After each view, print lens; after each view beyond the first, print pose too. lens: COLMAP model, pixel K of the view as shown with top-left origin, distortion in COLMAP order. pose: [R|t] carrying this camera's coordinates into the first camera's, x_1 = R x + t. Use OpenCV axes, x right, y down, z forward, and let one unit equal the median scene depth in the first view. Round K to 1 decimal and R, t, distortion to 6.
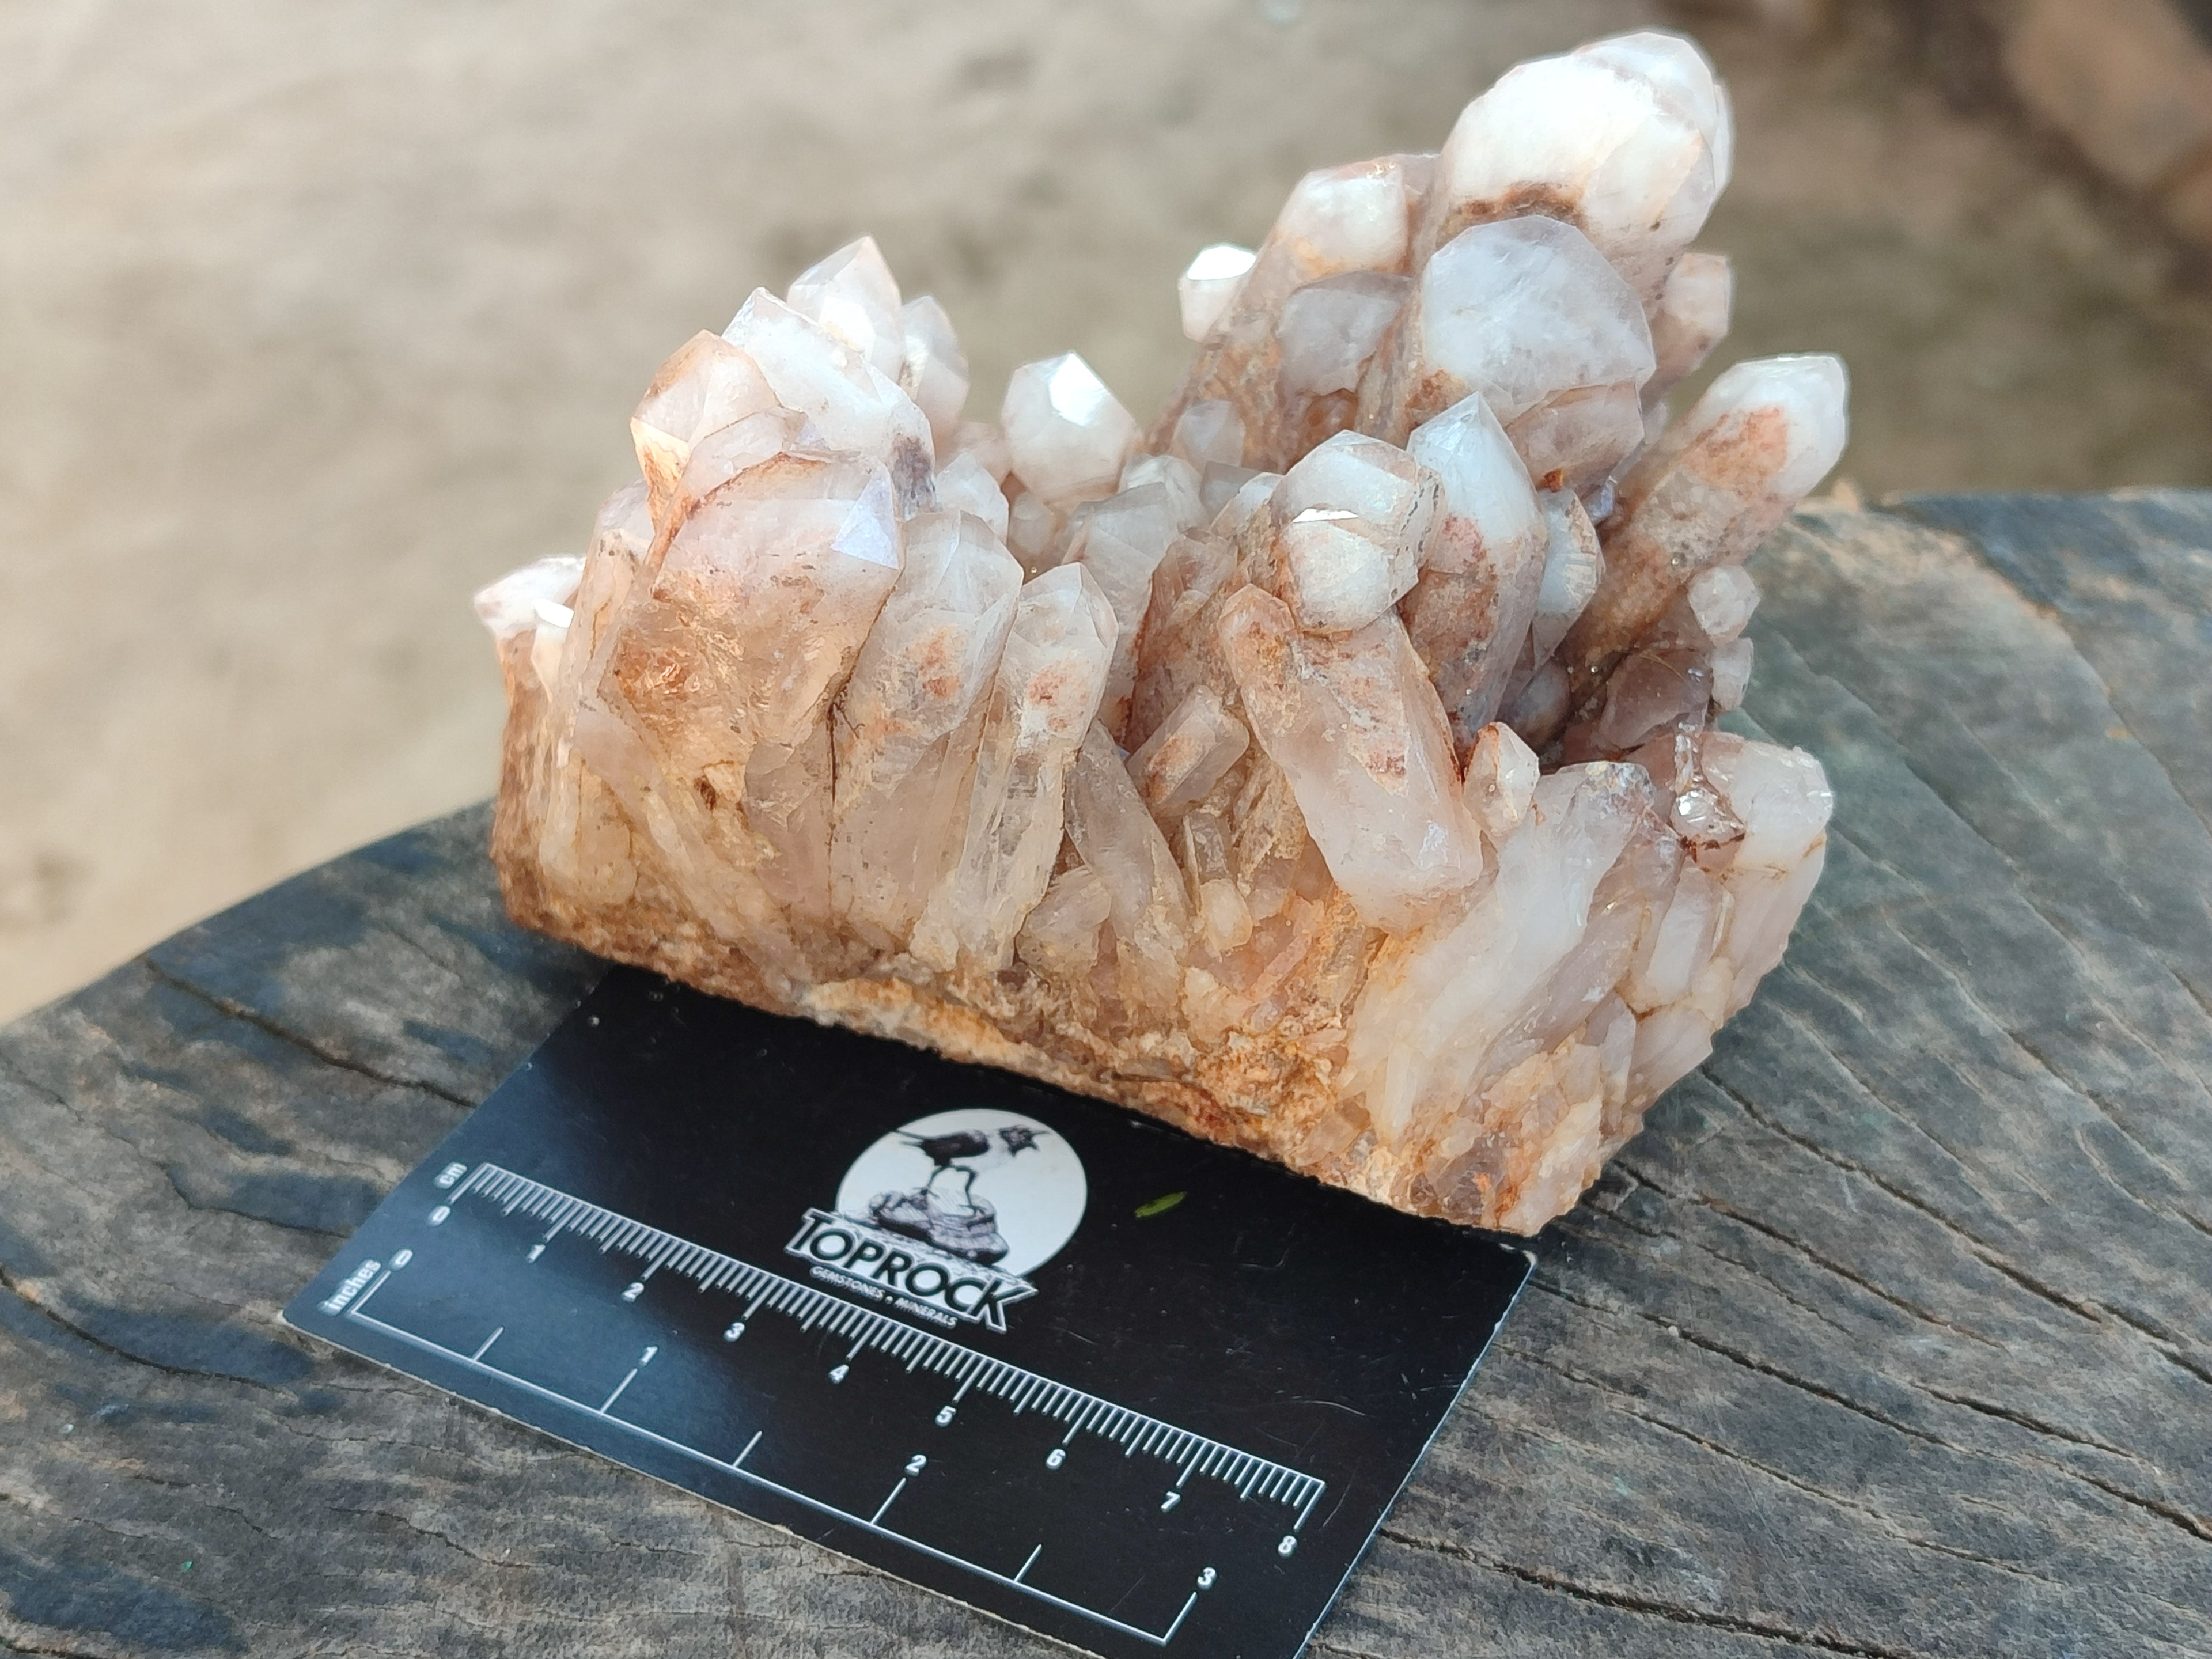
lens RADIAL K [[3320.1, 0, 1106.0], [0, 3320.1, 829.5], [0, 0, 1]] dist [0.366977, -2.645028]
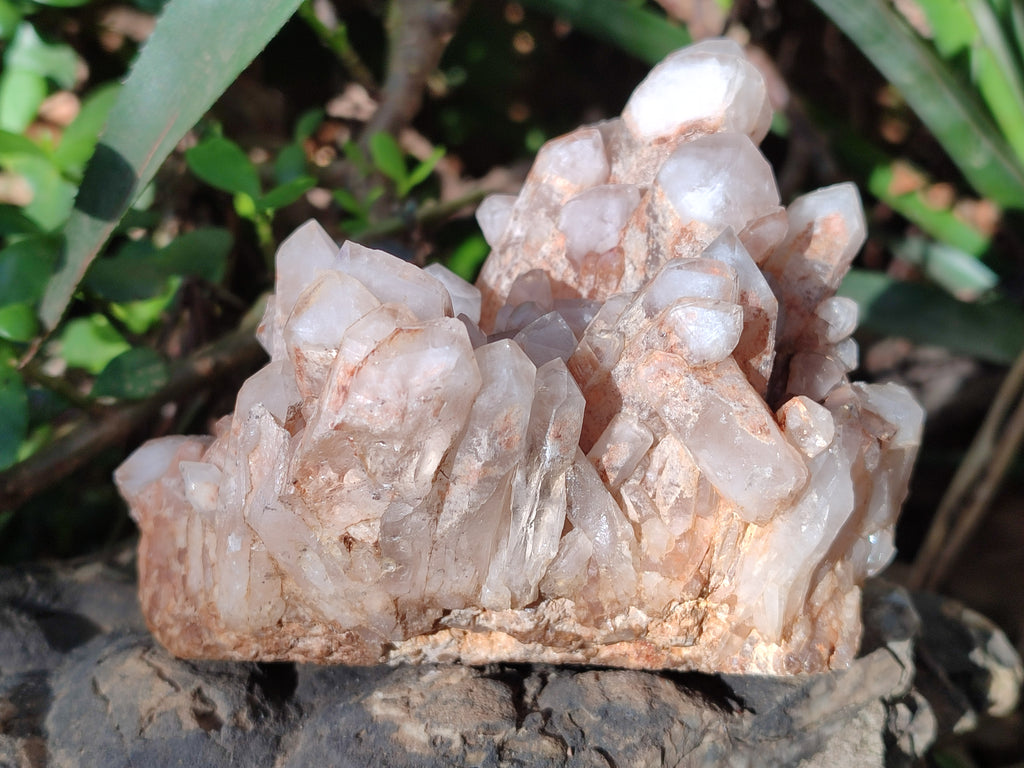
lens RADIAL K [[1537.0, 0, 512.0], [0, 1537.0, 384.0], [0, 0, 1]] dist [0.366977, -2.645028]
pose [[0.928857, -0.208444, 0.306227, -0.266261], [0.235377, 0.970436, -0.053393, -0.027485], [-0.286045, 0.121673, 0.950460, 0.224339]]
